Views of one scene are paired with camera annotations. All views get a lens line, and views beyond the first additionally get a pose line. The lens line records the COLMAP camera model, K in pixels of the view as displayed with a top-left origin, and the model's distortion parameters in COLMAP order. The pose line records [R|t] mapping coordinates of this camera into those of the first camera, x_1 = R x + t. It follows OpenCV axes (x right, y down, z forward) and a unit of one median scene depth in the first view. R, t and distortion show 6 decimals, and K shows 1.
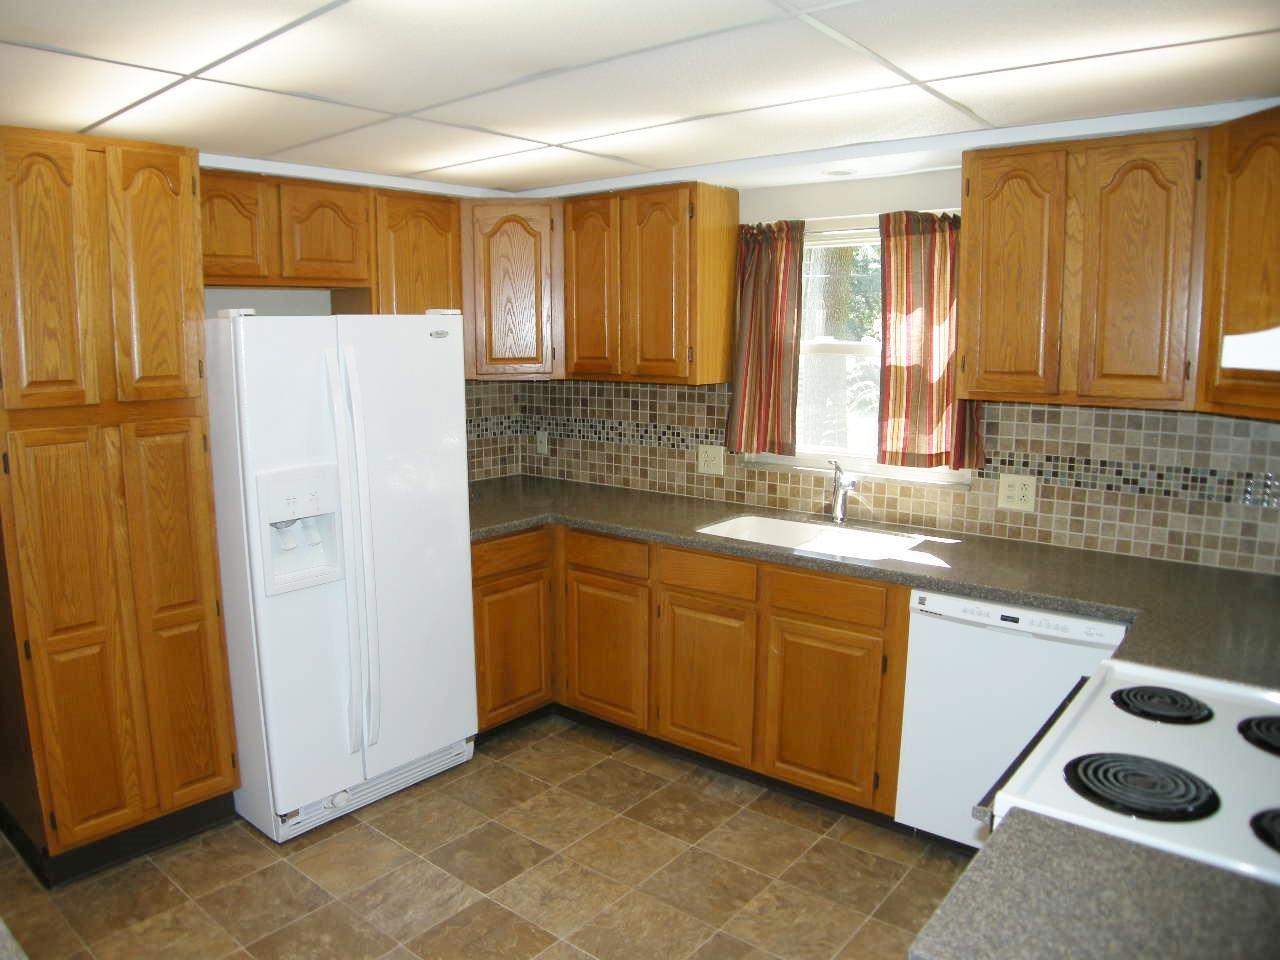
lens RADIAL K [[899.7, 0, 602.4], [0, 899.7, 480.2], [0, 0, 1]] dist [-0.174396, 0.081167]
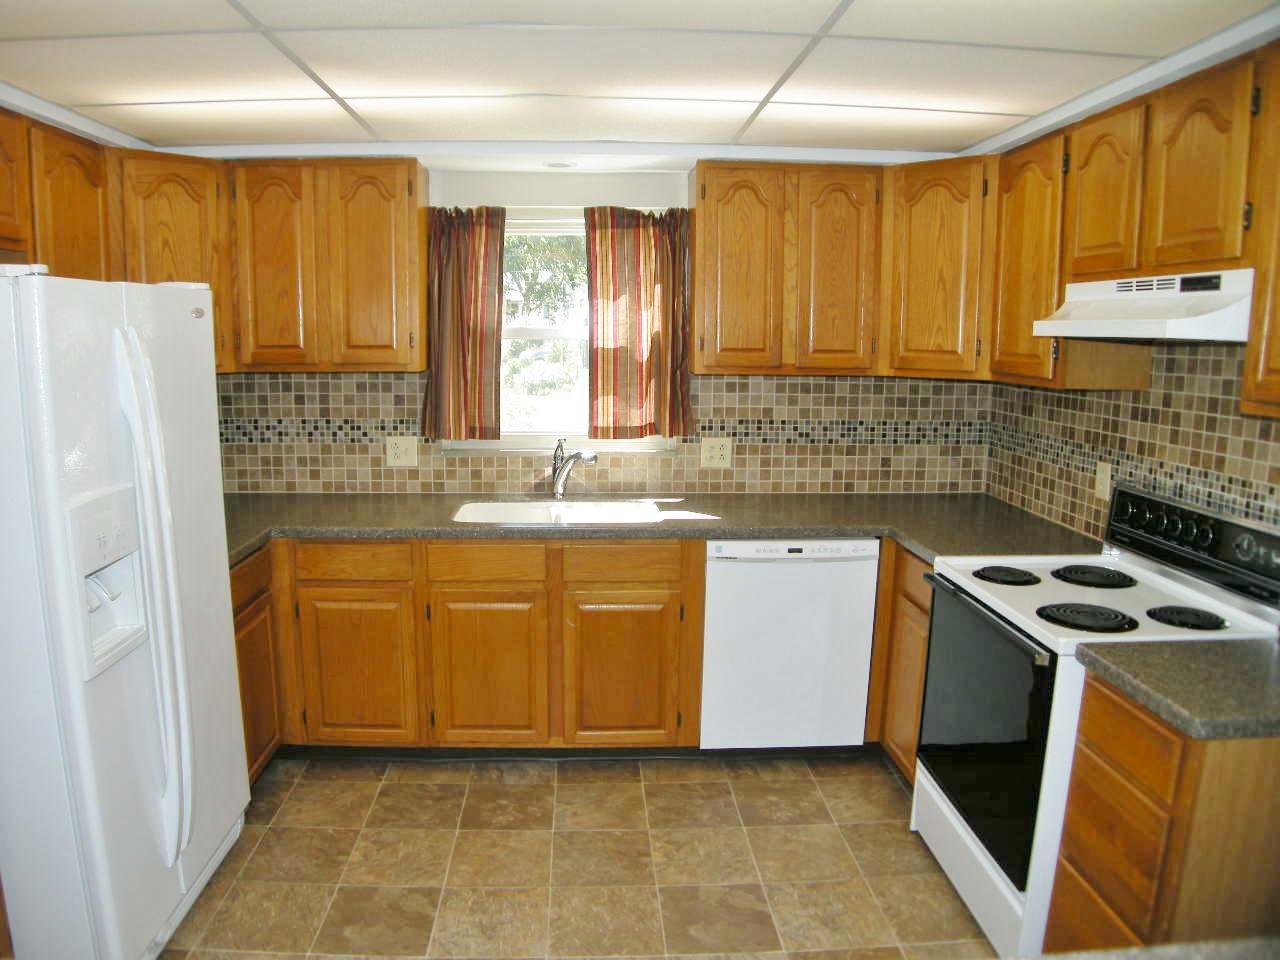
lens RADIAL K [[899.7, 0, 602.4], [0, 899.7, 480.2], [0, 0, 1]] dist [-0.174396, 0.081167]
pose [[0.739643, -0.097884, 0.665843, -0.429182], [0.096619, 0.994562, 0.038881, -0.010492], [-0.666028, 0.035575, 0.745078, 0.183929]]
